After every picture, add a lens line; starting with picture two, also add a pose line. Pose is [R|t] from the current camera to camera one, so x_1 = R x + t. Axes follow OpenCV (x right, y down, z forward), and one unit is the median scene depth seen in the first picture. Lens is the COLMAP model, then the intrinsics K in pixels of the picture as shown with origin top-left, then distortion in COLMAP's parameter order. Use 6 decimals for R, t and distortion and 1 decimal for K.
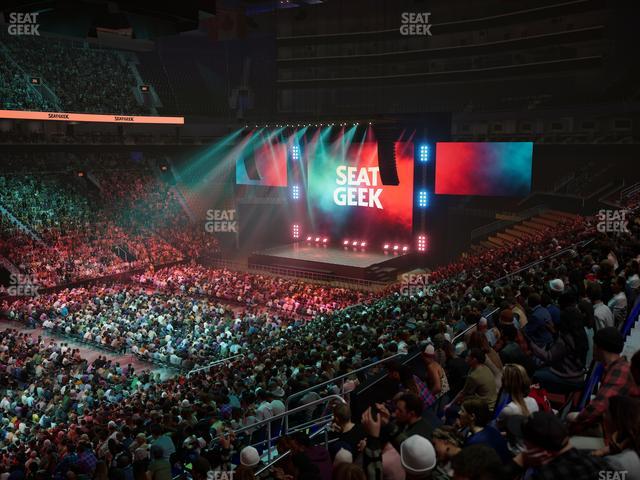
lens RADIAL K [[599.6, 0, 320.9], [0, 599.6, 239.7], [0, 0, 1]] dist [0.001304, 0.000000]
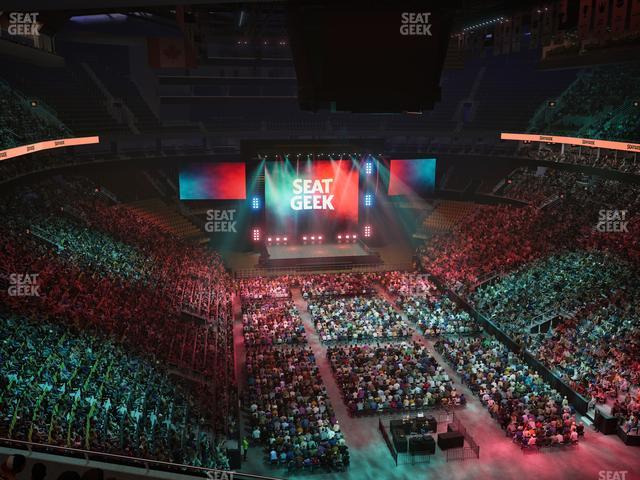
lens RADIAL K [[599.6, 0, 319.8], [0, 599.6, 240.8], [0, 0, 1]] dist [0.001304, 0.000000]
pose [[0.728759, -0.152945, 0.667471, -0.813668], [0.104326, 0.988157, 0.112522, -0.134792], [-0.676776, -0.012367, 0.736085, 0.034034]]
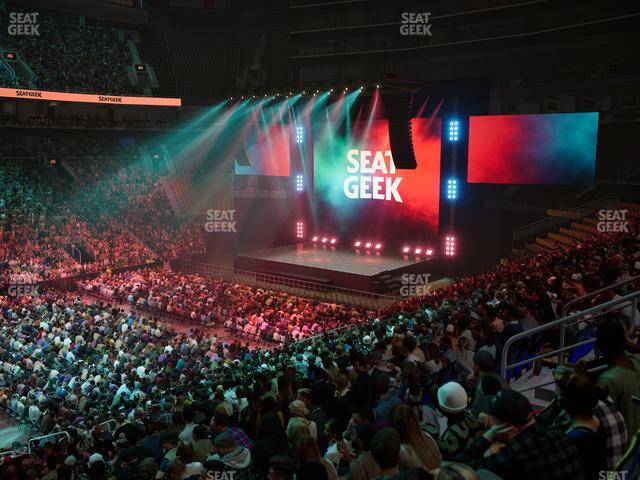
lens RADIAL K [[599.6, 0, 320.5], [0, 599.6, 238.8], [0, 0, 1]] dist [0.001304, 0.000000]
pose [[0.996319, 0.012271, -0.084837, 0.061964], [-0.013084, 0.999874, -0.009038, 0.005735], [0.084715, 0.010115, 0.996354, 0.191910]]
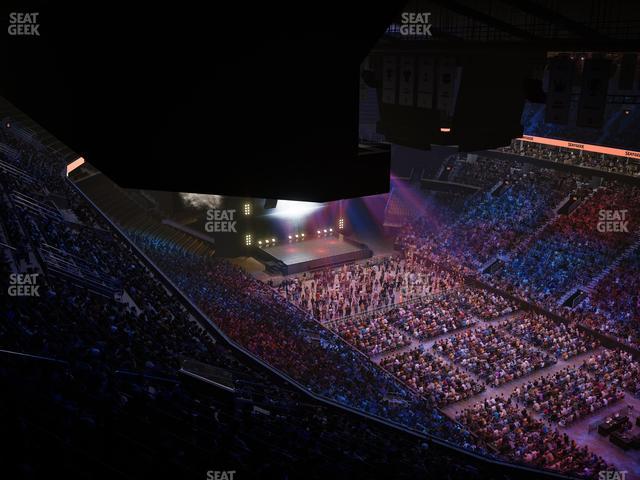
lens RADIAL K [[599.6, 0, 320.5], [0, 599.6, 239.1], [0, 0, 1]] dist [0.001304, 0.000000]
pose [[0.413137, -0.276230, 0.867764, -1.134207], [0.138621, 0.960858, 0.239867, -0.314765], [-0.900057, 0.021192, 0.435257, 0.359124]]
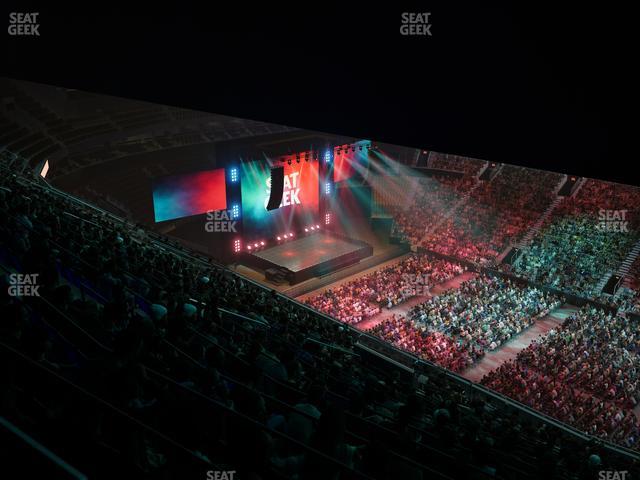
lens RADIAL K [[599.6, 0, 320.8], [0, 599.6, 238.4], [0, 0, 1]] dist [0.001304, 0.000000]
pose [[0.202238, -0.326072, 0.923459, -1.084313], [0.149285, 0.942188, 0.299991, -0.354455], [-0.967891, 0.077189, 0.239224, 0.646139]]
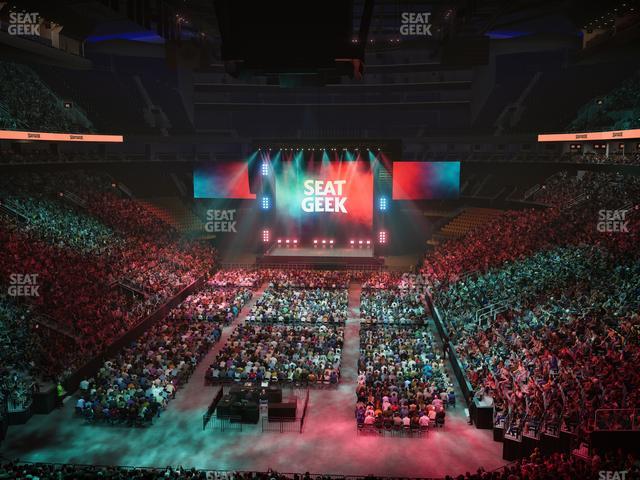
lens RADIAL K [[599.6, 0, 319.9], [0, 599.6, 240.8], [0, 0, 1]] dist [0.001304, 0.000000]
pose [[0.866347, -0.073767, 0.493964, -0.576848], [0.076329, 0.996970, 0.015014, -0.015358], [-0.493575, 0.024697, 0.869353, -0.083140]]
